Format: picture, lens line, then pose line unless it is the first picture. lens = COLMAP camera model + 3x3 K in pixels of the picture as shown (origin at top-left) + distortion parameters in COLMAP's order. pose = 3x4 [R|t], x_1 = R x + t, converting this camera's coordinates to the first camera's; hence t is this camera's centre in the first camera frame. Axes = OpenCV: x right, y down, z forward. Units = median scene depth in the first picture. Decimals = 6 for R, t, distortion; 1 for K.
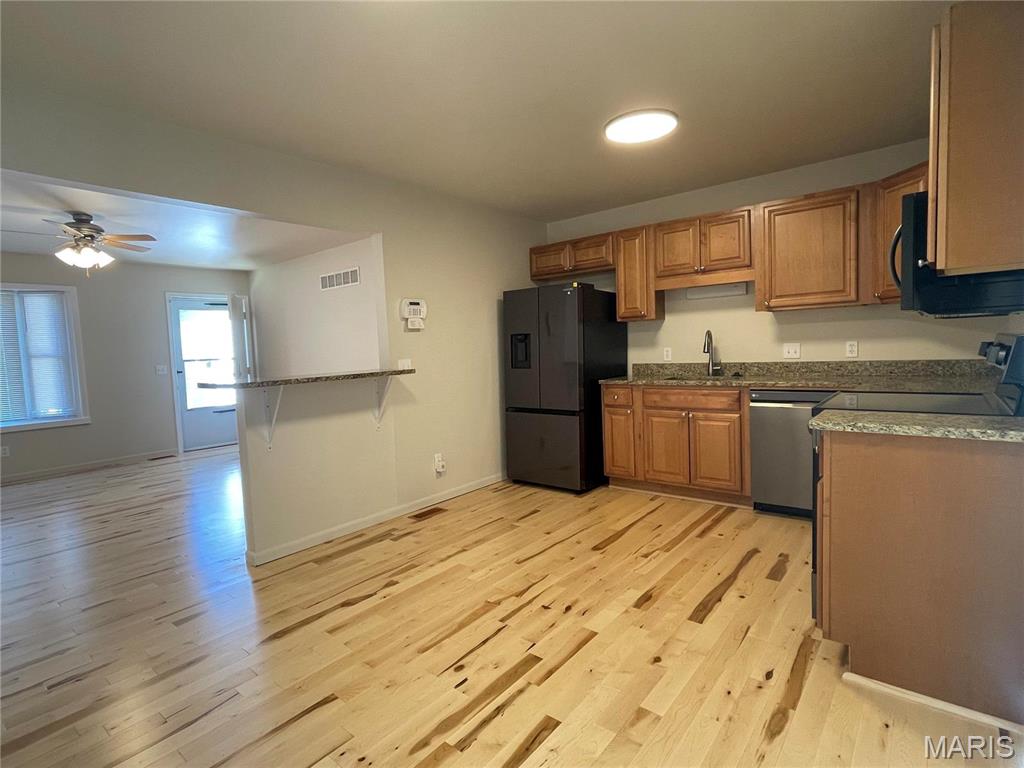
lens RADIAL K [[515.7, 0, 512.3], [0, 515.7, 380.2], [0, 0, 1]] dist [0.001512, 0.000782]
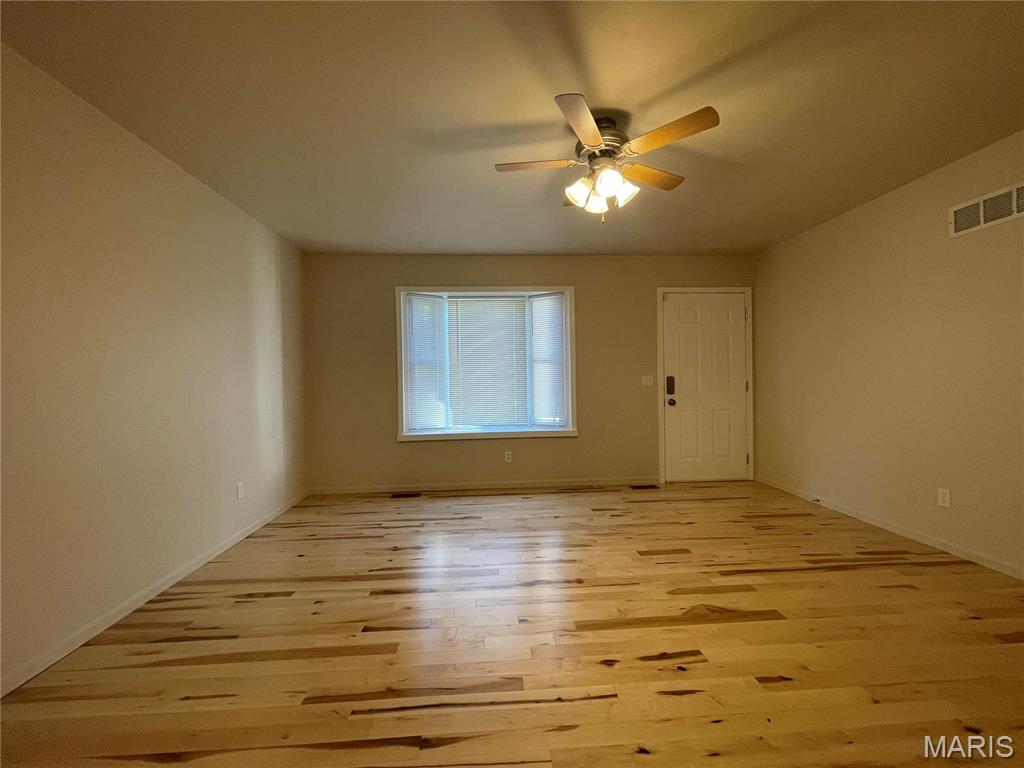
lens RADIAL K [[416.7, 0, 509.7], [0, 416.7, 381.4], [0, 0, 1]] dist [0.000865, 0.000303]
pose [[0.681206, 0.037690, -0.731121, -0.385908], [-0.065394, 0.997814, -0.009492, 0.002264], [0.729166, 0.054277, 0.682181, 0.431584]]
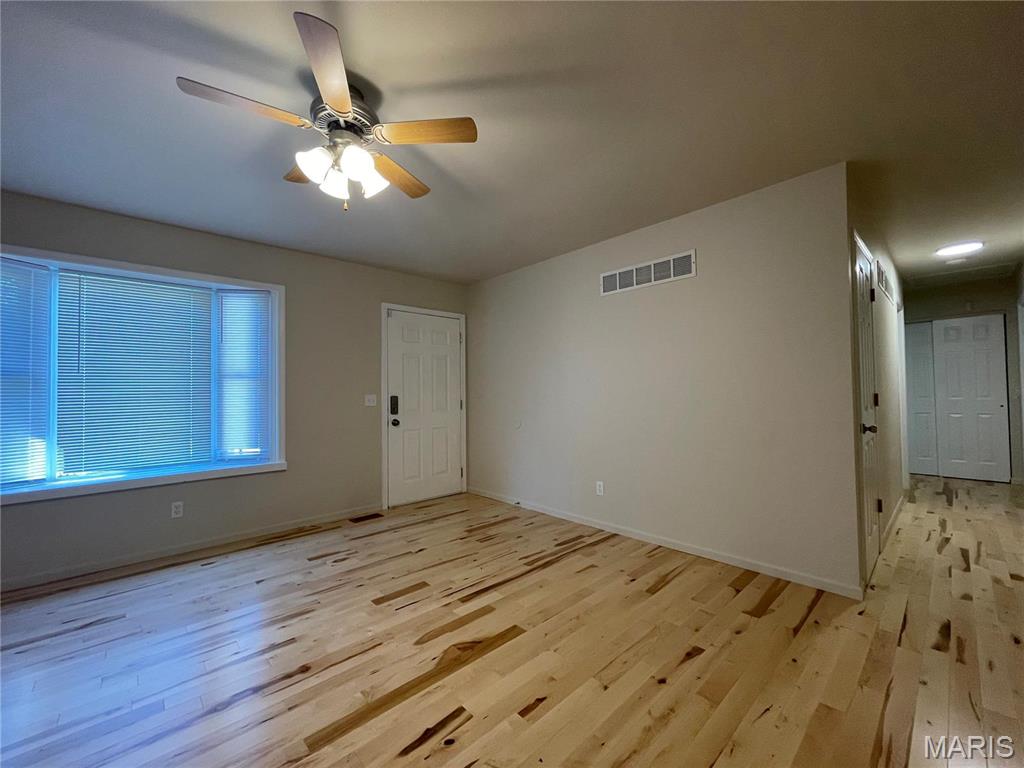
lens RADIAL K [[416.7, 0, 509.7], [0, 416.7, 381.4], [0, 0, 1]] dist [0.000865, 0.000303]
pose [[0.990345, 0.029237, -0.135507, -0.443419], [-0.041669, 0.995084, -0.089839, -0.001139], [0.132214, 0.094618, 0.986695, 0.466036]]
